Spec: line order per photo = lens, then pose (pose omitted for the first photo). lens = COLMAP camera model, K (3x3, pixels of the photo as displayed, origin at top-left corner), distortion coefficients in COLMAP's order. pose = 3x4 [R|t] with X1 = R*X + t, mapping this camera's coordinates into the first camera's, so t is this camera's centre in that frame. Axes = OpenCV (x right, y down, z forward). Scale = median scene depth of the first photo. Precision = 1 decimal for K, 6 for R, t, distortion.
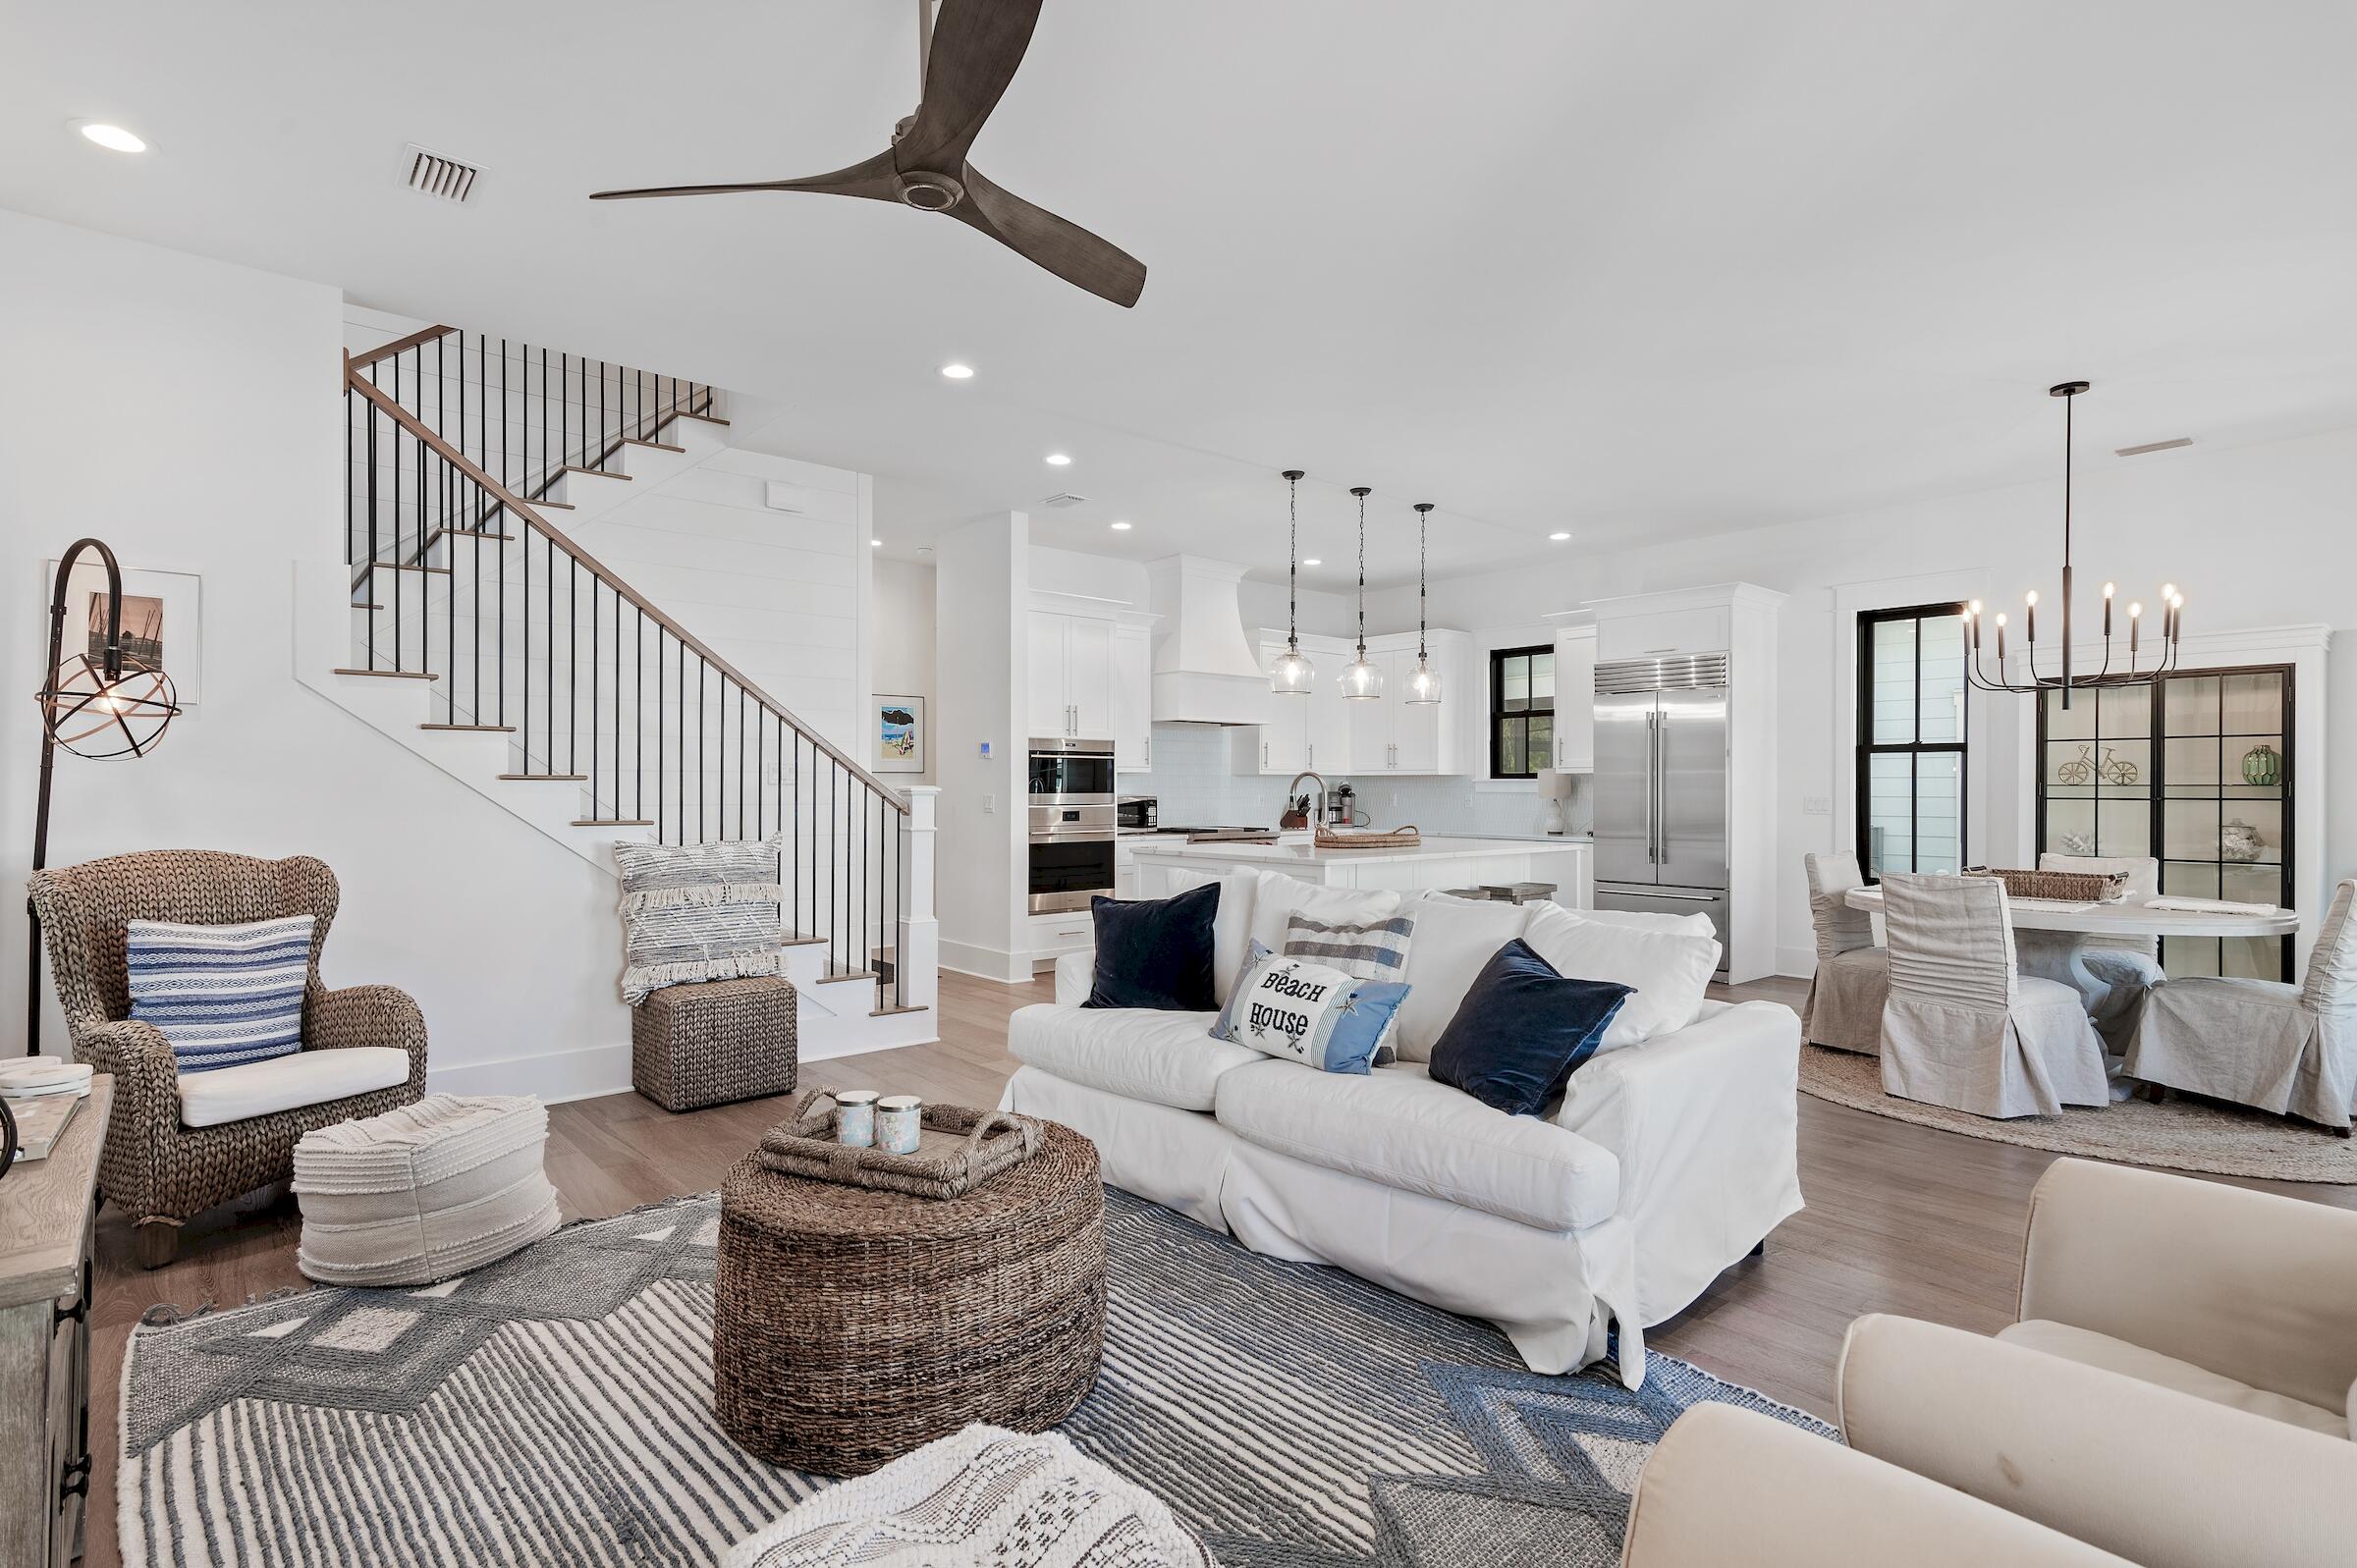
lens RADIAL K [[1153.9, 0, 1176.6], [0, 1153.9, 781.8], [0, 0, 1]] dist [0.014624, 0.003613]
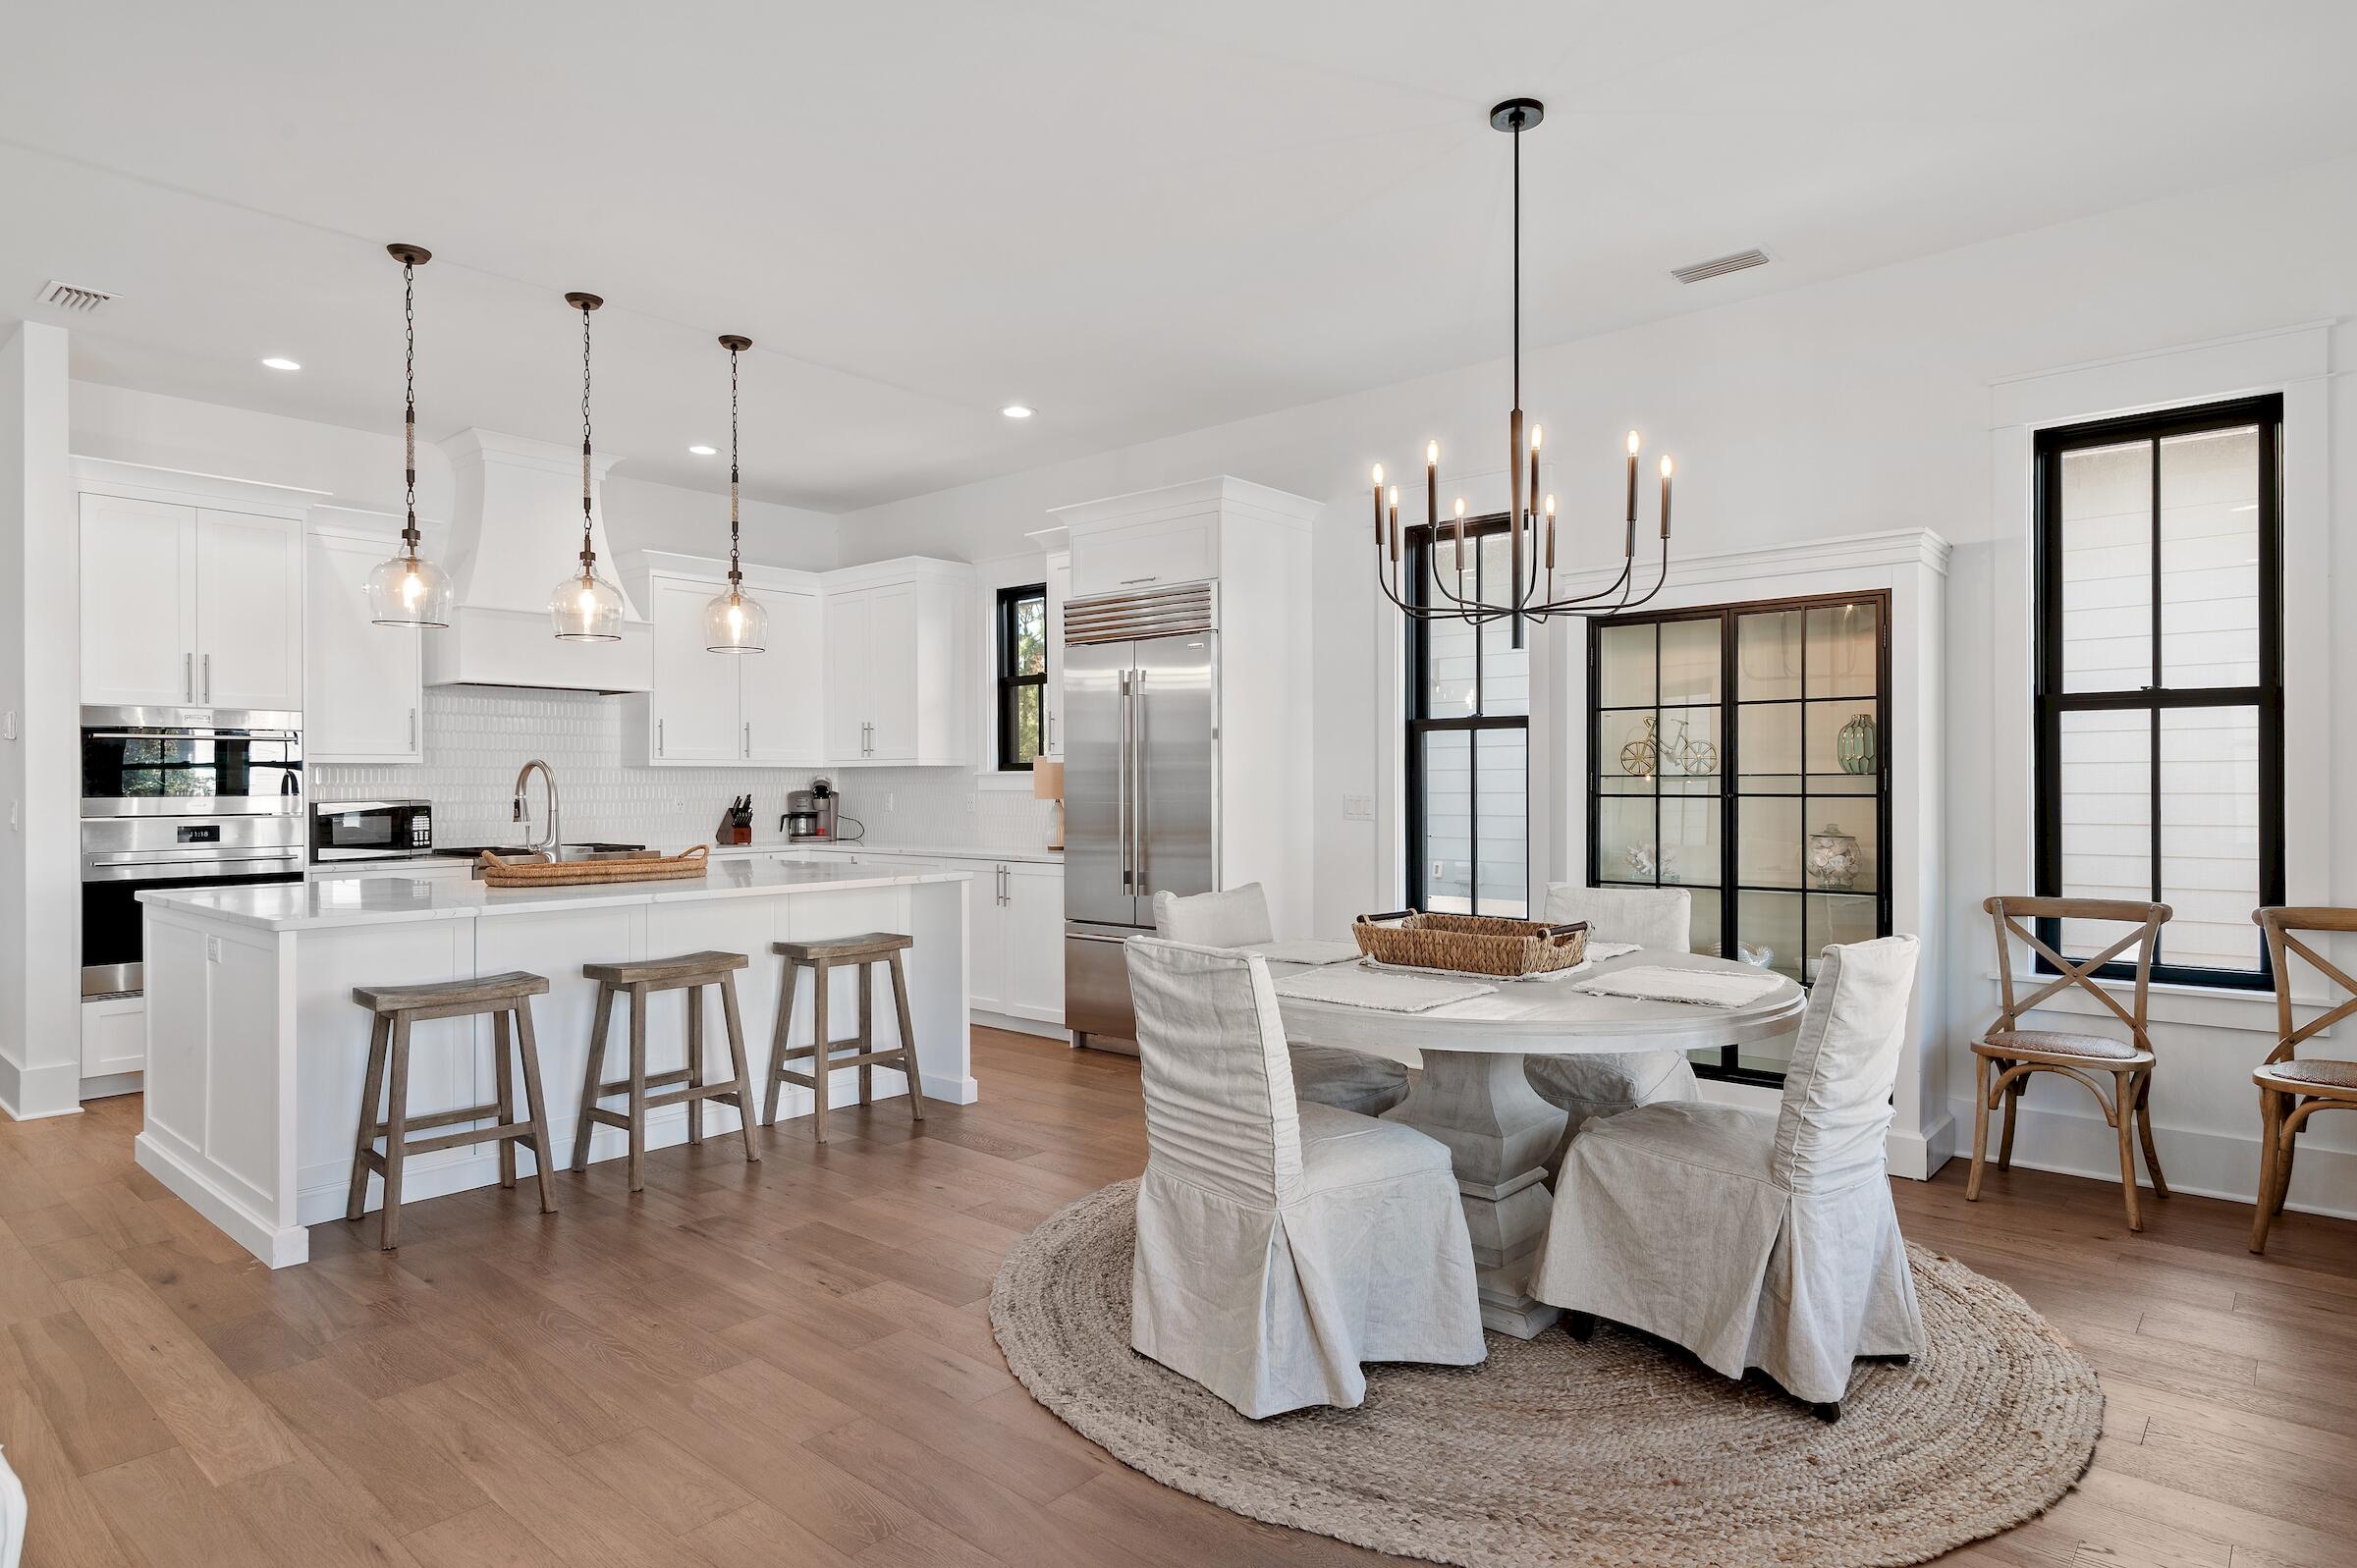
lens RADIAL K [[1307.8, 0, 1170.5], [0, 1307.8, 778.4], [0, 0, 1]] dist [0.013185, -0.005414]
pose [[0.989636, -0.004637, 0.143524, 0.406332], [0.004651, 0.999989, 0.000235, 0.003142], [-0.143524, 0.000435, 0.989647, 0.297684]]
